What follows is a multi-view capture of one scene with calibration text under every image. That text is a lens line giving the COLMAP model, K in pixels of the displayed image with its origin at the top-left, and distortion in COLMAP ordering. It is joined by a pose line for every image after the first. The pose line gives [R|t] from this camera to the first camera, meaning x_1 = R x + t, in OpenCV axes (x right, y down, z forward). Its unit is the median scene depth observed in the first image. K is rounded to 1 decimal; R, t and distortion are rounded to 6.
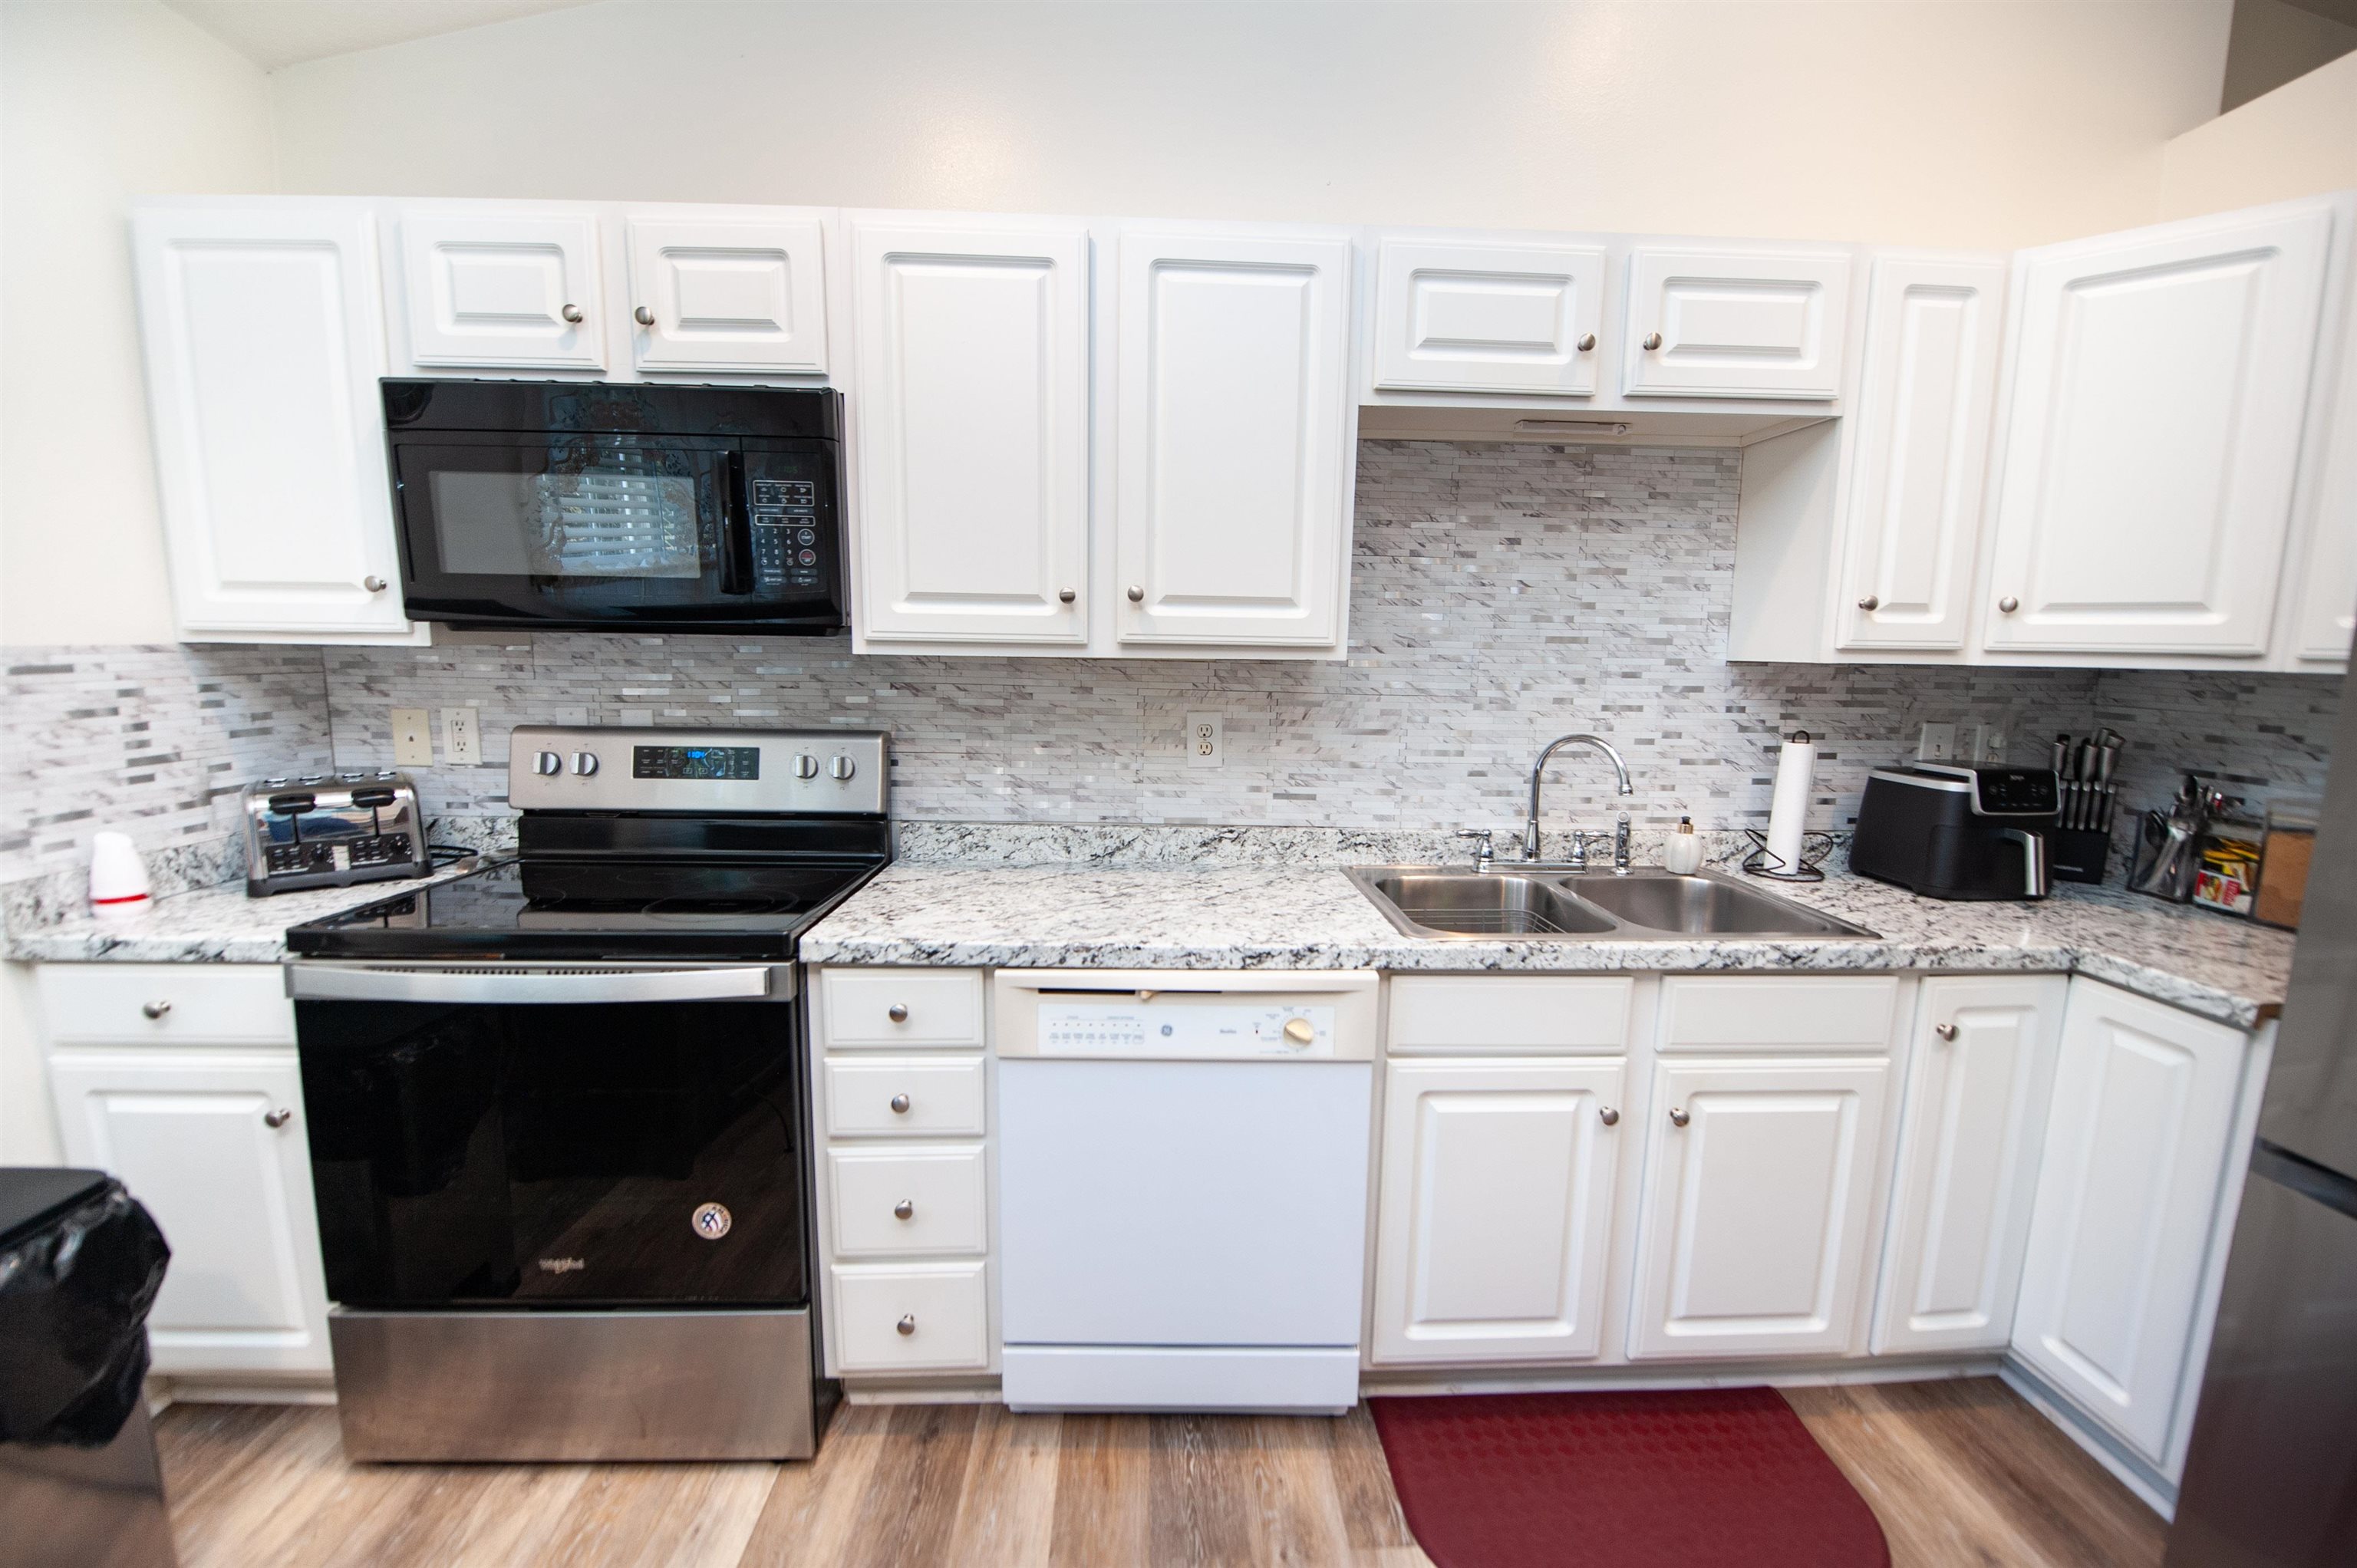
lens RADIAL K [[961.6, 0, 1178.5], [0, 961.6, 784.0], [0, 0, 1]] dist [-0.016577, -0.000545]
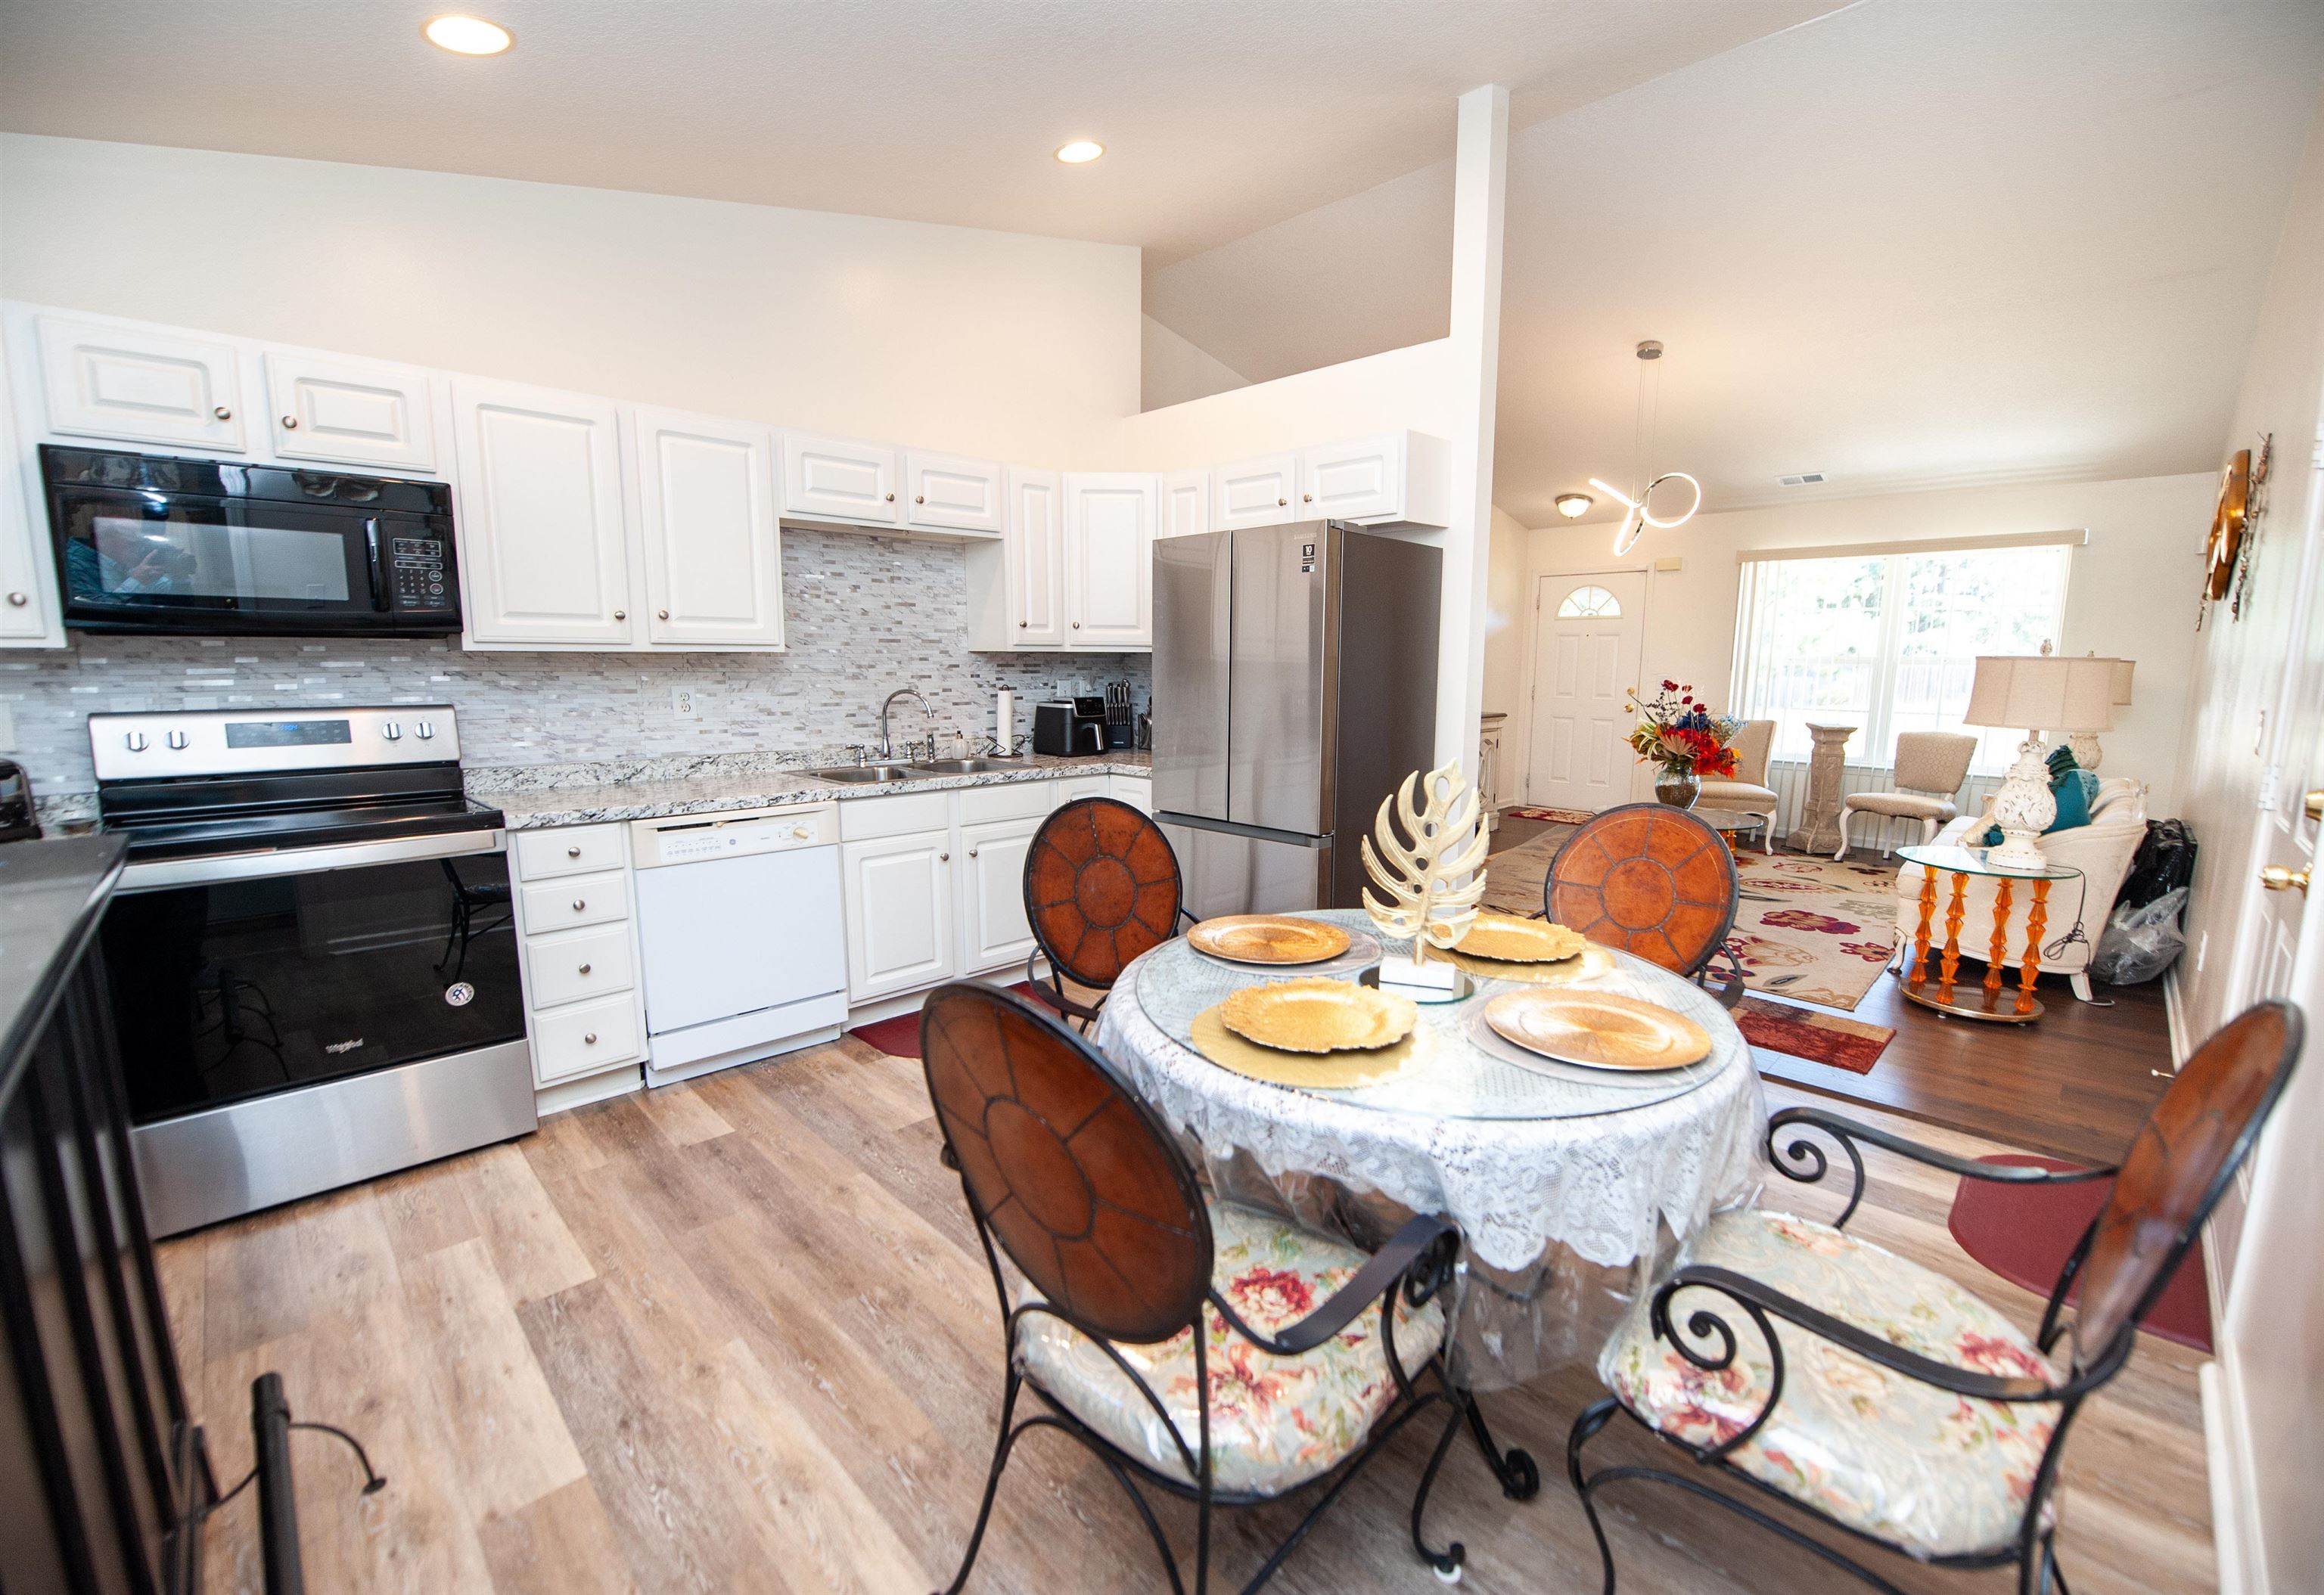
lens RADIAL K [[943.4, 0, 1207.8], [0, 943.4, 799.3], [0, 0, 1]] dist [-0.000905, -0.010082]
pose [[0.722318, -0.113800, 0.682134, -0.476915], [0.100285, 0.993178, 0.059498, 0.119841], [-0.684251, 0.025431, 0.728803, -0.826111]]
